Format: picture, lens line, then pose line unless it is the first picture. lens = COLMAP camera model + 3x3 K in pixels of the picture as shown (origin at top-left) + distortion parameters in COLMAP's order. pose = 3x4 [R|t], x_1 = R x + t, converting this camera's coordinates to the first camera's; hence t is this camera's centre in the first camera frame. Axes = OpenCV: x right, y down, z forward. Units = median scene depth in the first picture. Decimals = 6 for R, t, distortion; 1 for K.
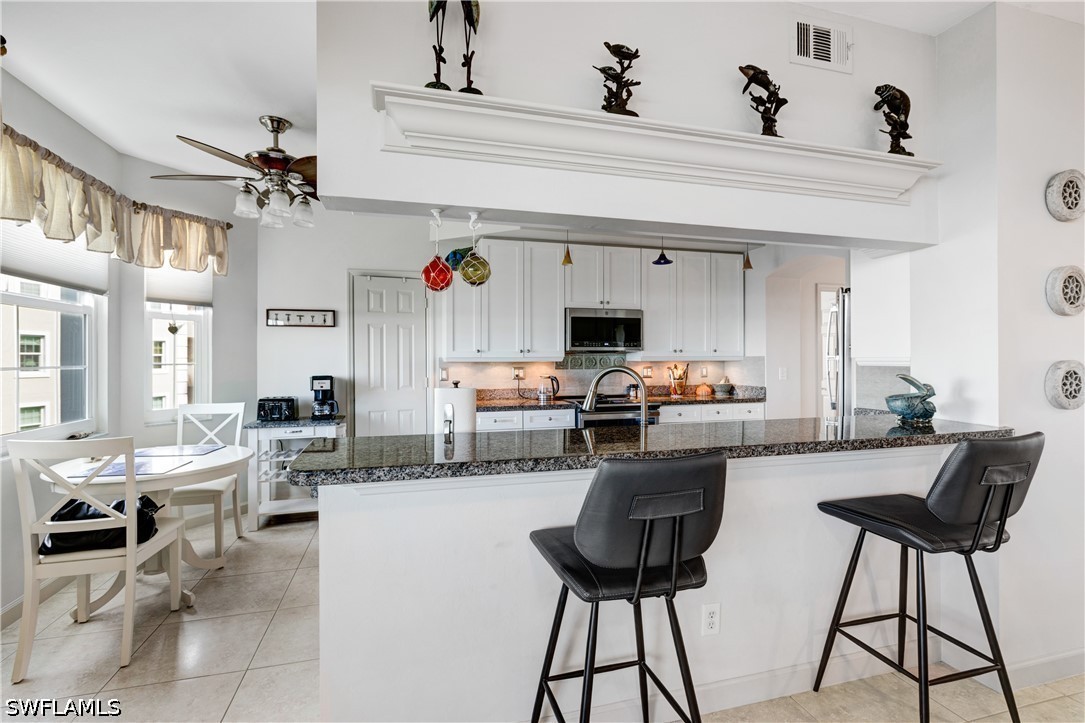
lens RADIAL K [[486.6, 0, 526.3], [0, 486.6, 359.2], [0, 0, 1]] dist [0.001224, 0.000038]
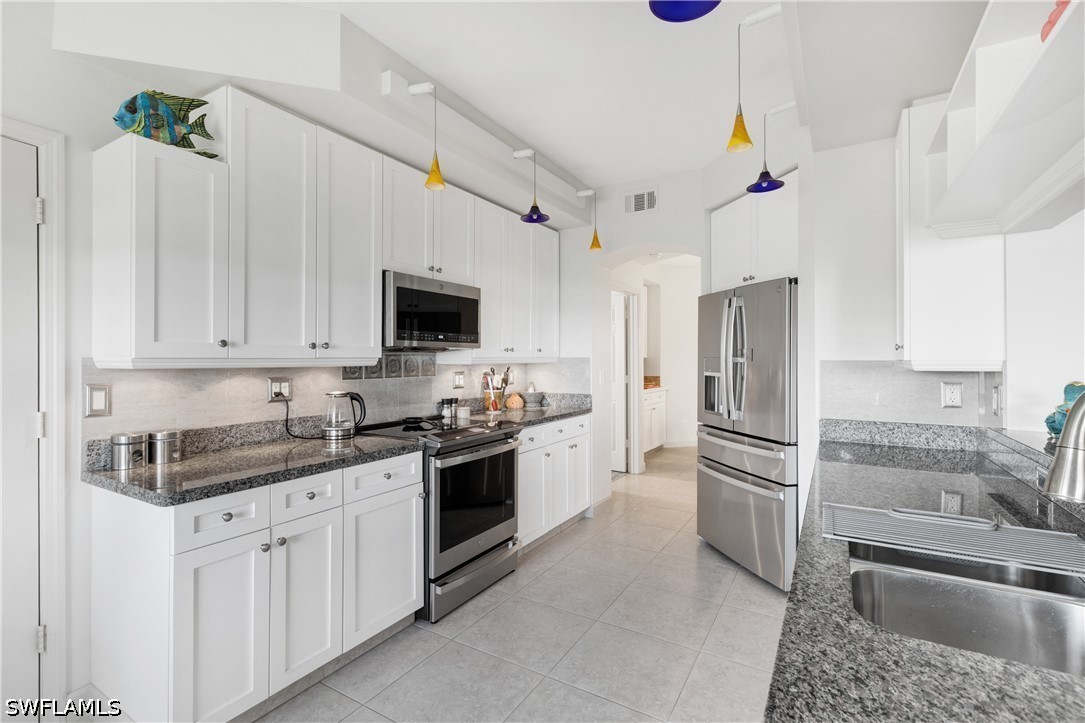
lens RADIAL K [[496.8, 0, 517.0], [0, 496.8, 360.4], [0, 0, 1]] dist [-0.004859, -0.000089]
pose [[0.735805, 0.001144, 0.677192, -0.203998], [-0.001278, 0.999999, -0.000301, -0.001594], [-0.677192, -0.000644, 0.735806, 0.503828]]
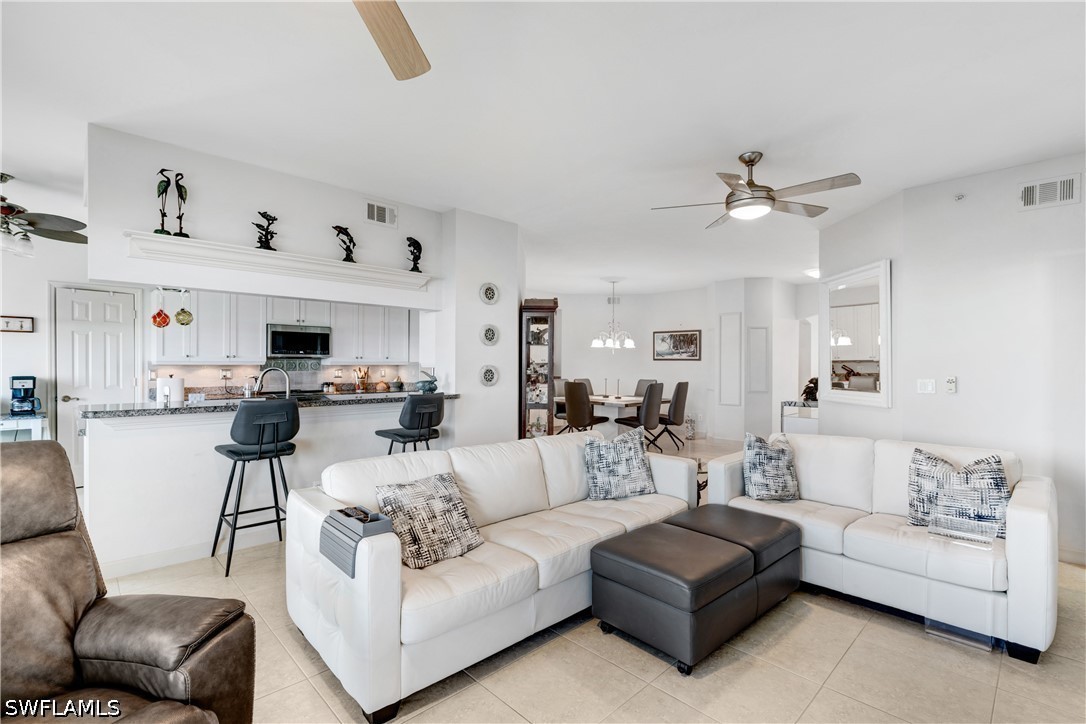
lens RADIAL K [[501.2, 0, 514.4], [0, 501.2, 365.5], [0, 0, 1]] dist [0.003654, 0.000253]
pose [[0.889022, 0.005313, 0.457834, 0.057914], [-0.006574, 0.999978, 0.001162, 0.000236], [-0.457818, -0.004042, 0.889037, -0.529698]]
